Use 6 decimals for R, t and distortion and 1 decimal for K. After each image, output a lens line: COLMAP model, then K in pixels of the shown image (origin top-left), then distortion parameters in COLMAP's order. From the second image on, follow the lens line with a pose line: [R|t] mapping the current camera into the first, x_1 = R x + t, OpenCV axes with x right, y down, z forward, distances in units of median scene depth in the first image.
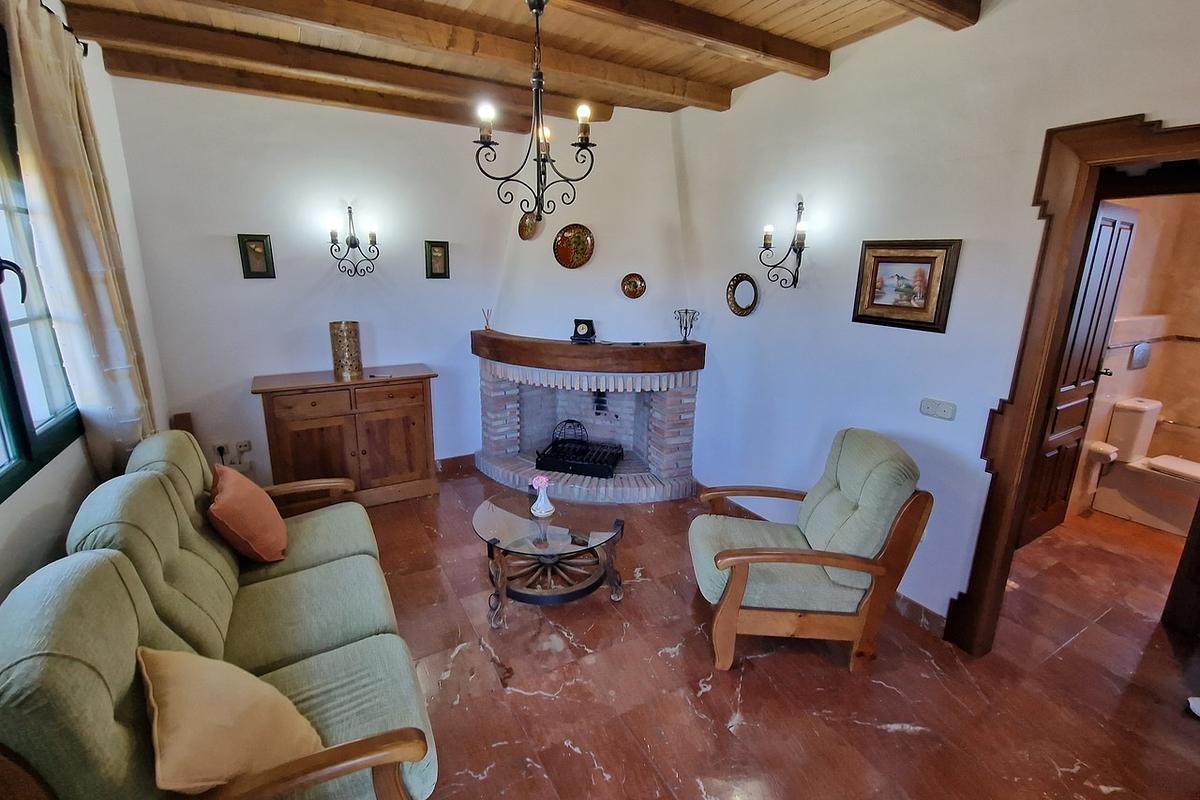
lens RADIAL K [[500.3, 0, 589.1], [0, 500.3, 392.7], [0, 0, 1]] dist [0.009483, -0.007329]
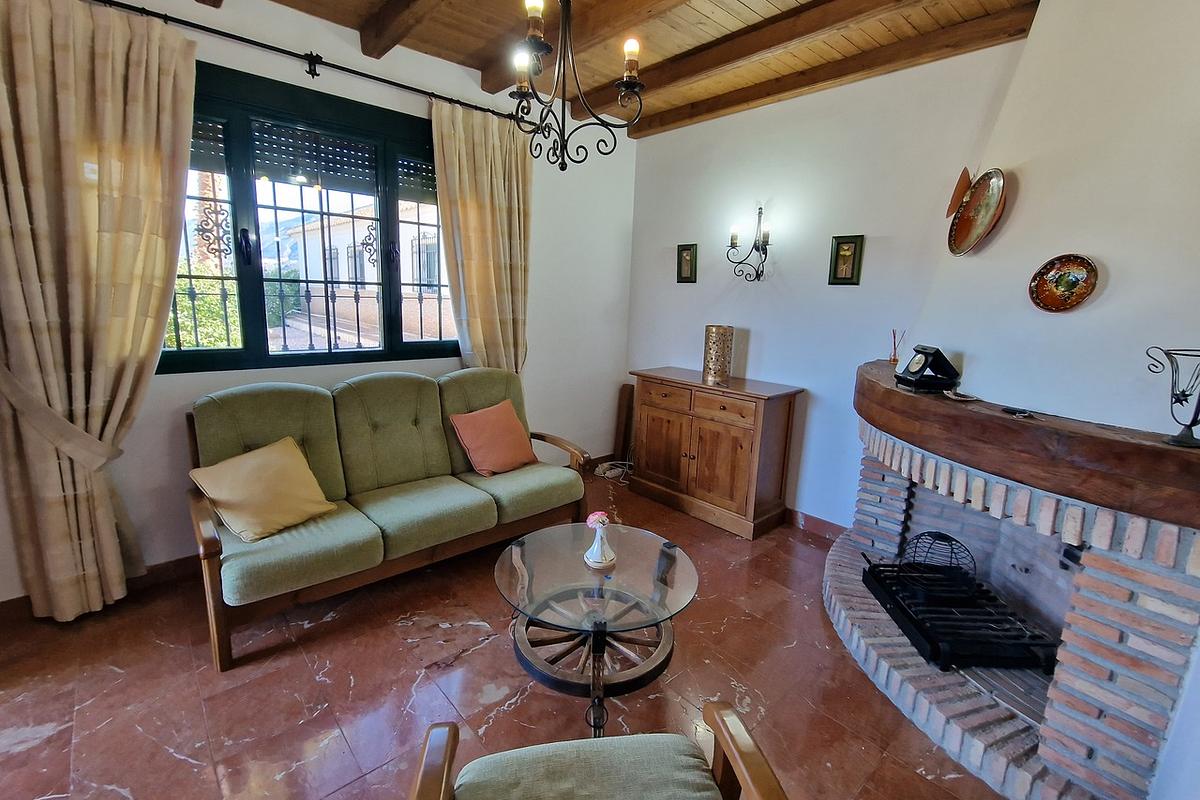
lens RADIAL K [[500.3, 0, 589.1], [0, 500.3, 392.7], [0, 0, 1]] dist [0.009483, -0.007329]
pose [[0.247665, 0.187131, -0.950602, 0.403812], [-0.264261, 0.957014, 0.119544, -0.064228], [0.932109, 0.221600, 0.286470, 0.500329]]
